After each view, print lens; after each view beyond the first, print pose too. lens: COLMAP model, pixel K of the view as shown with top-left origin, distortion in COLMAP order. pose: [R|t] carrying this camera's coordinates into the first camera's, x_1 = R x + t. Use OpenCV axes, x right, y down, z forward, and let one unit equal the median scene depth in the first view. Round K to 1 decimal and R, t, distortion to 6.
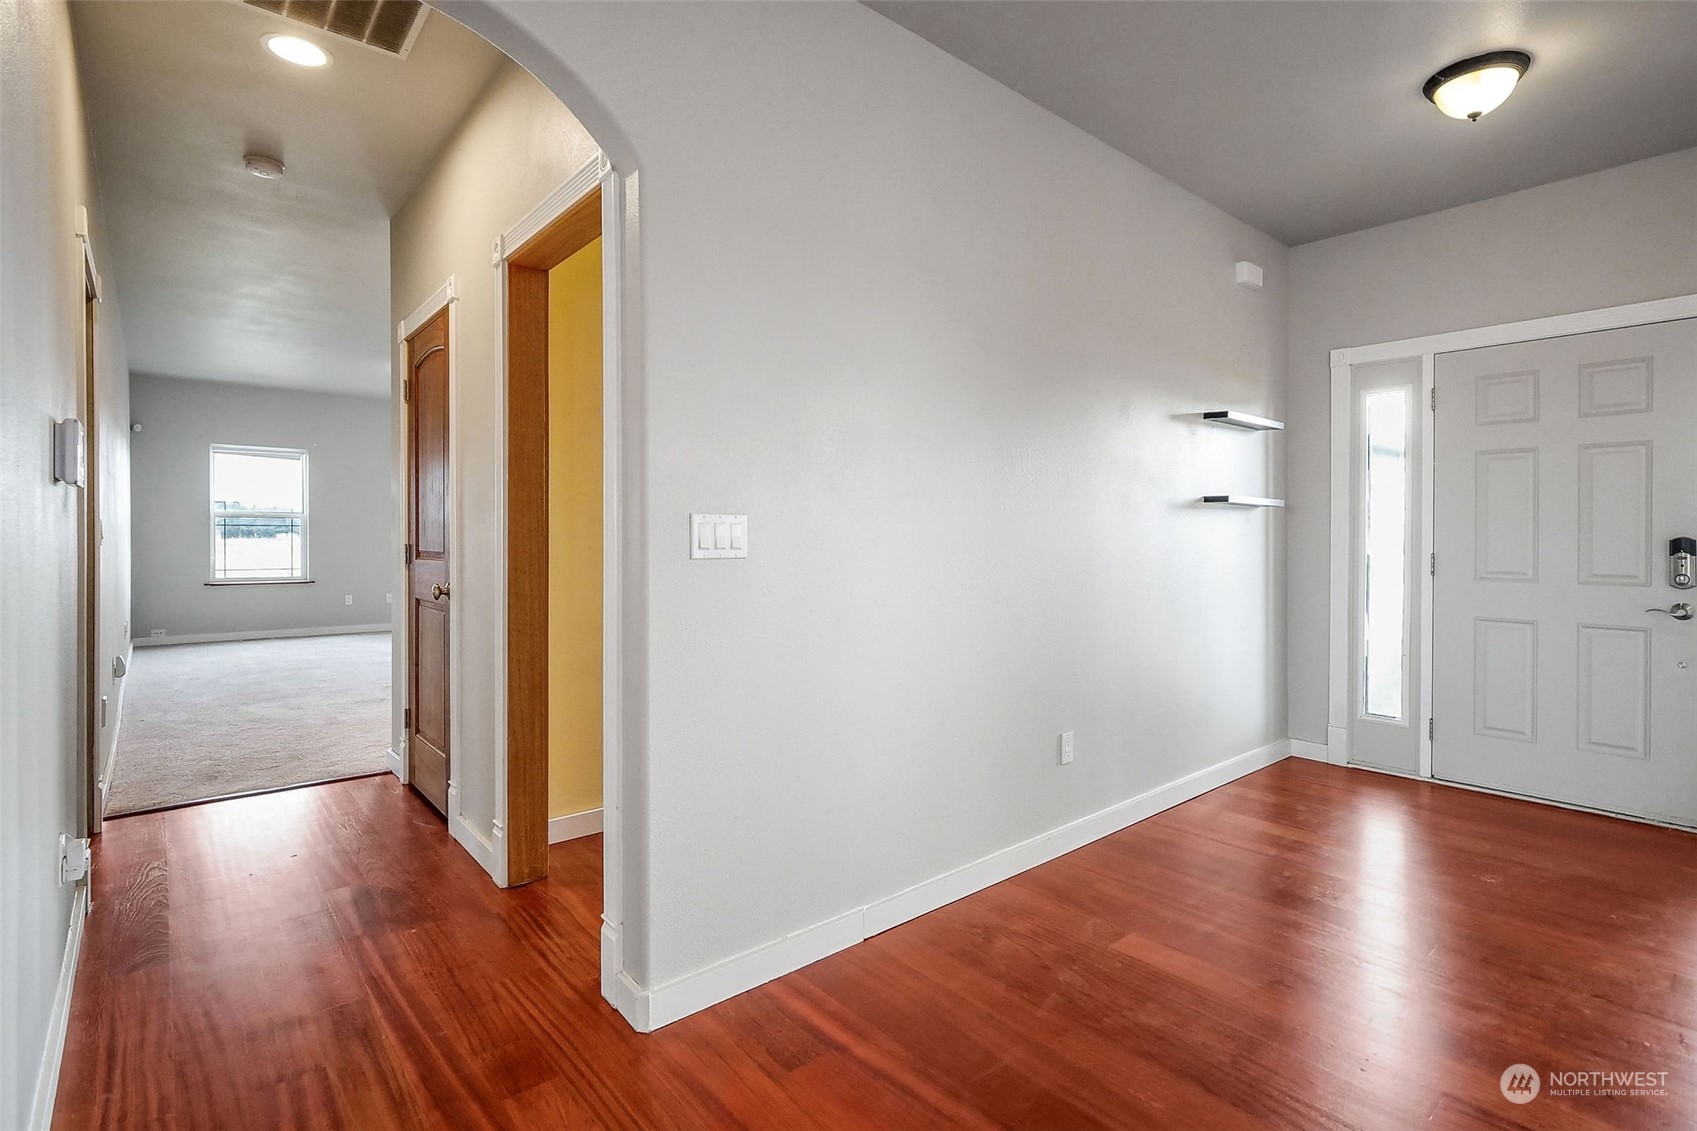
lens RADIAL K [[803.9, 0, 851.8], [0, 803.9, 537.8], [0, 0, 1]] dist [0.001778, -0.002404]
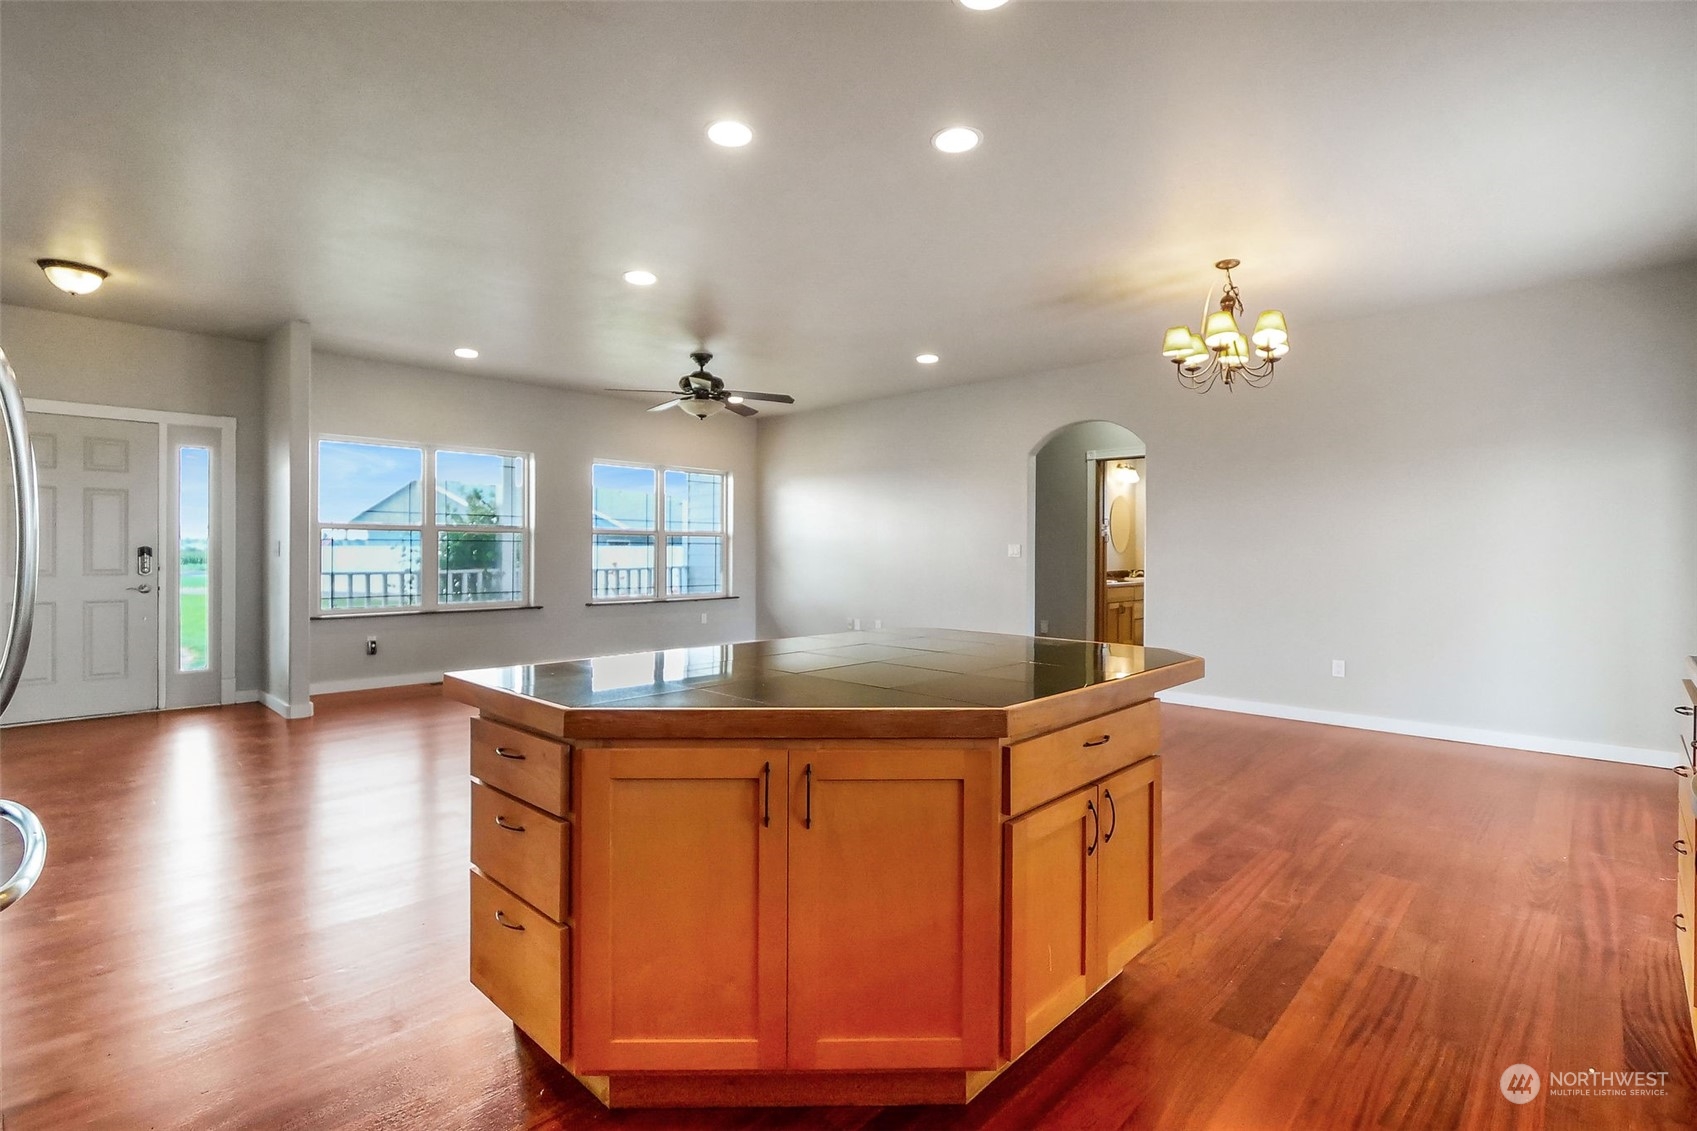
lens RADIAL K [[803.9, 0, 857.6], [0, 803.9, 547.1], [0, 0, 1]] dist [0.001778, -0.002404]
pose [[-0.104714, -0.002701, 0.994499, -0.834437], [-0.001742, 0.999995, 0.002532, -0.006094], [-0.994501, -0.001467, -0.104718, -0.348996]]
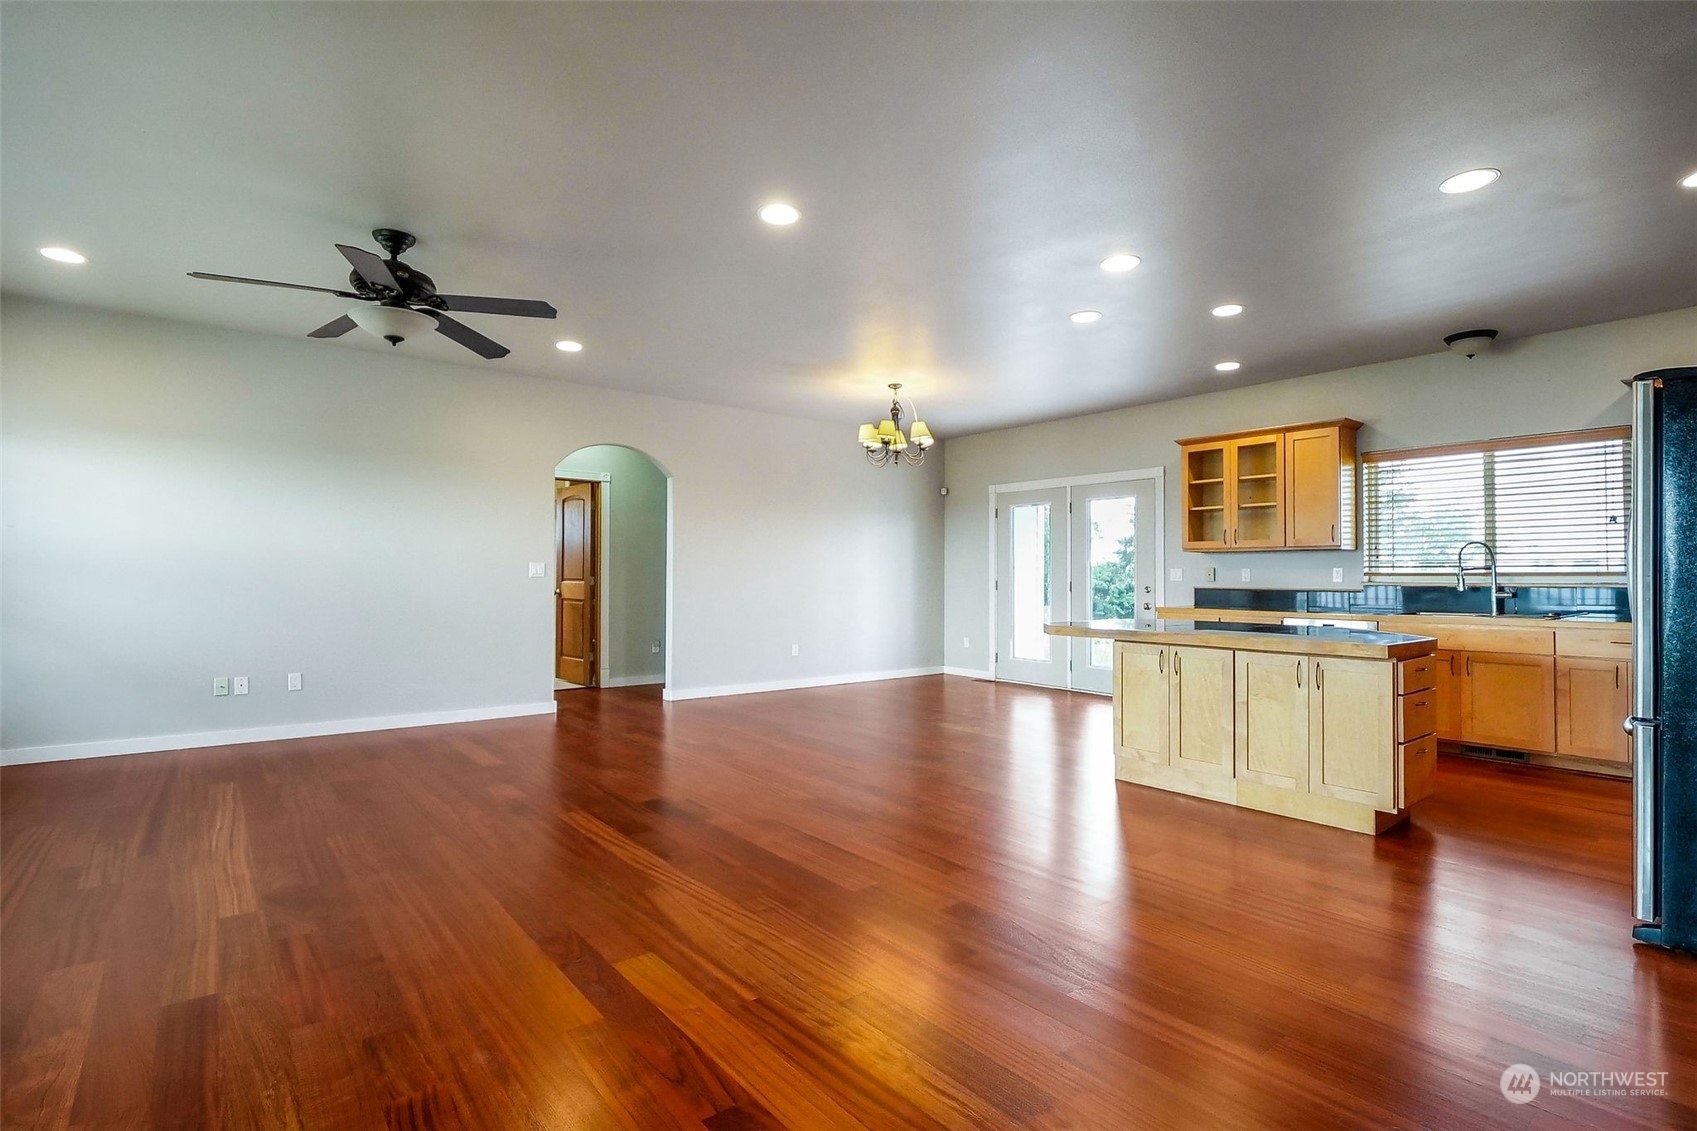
lens RADIAL K [[803.9, 0, 846.6], [0, 803.9, 571.2], [0, 0, 1]] dist [0.001778, -0.002404]
pose [[-0.999364, -0.007437, 0.034867, 0.443049], [-0.007573, 0.999964, -0.003787, 0.012064], [-0.034837, -0.004048, -0.999385, 0.927200]]
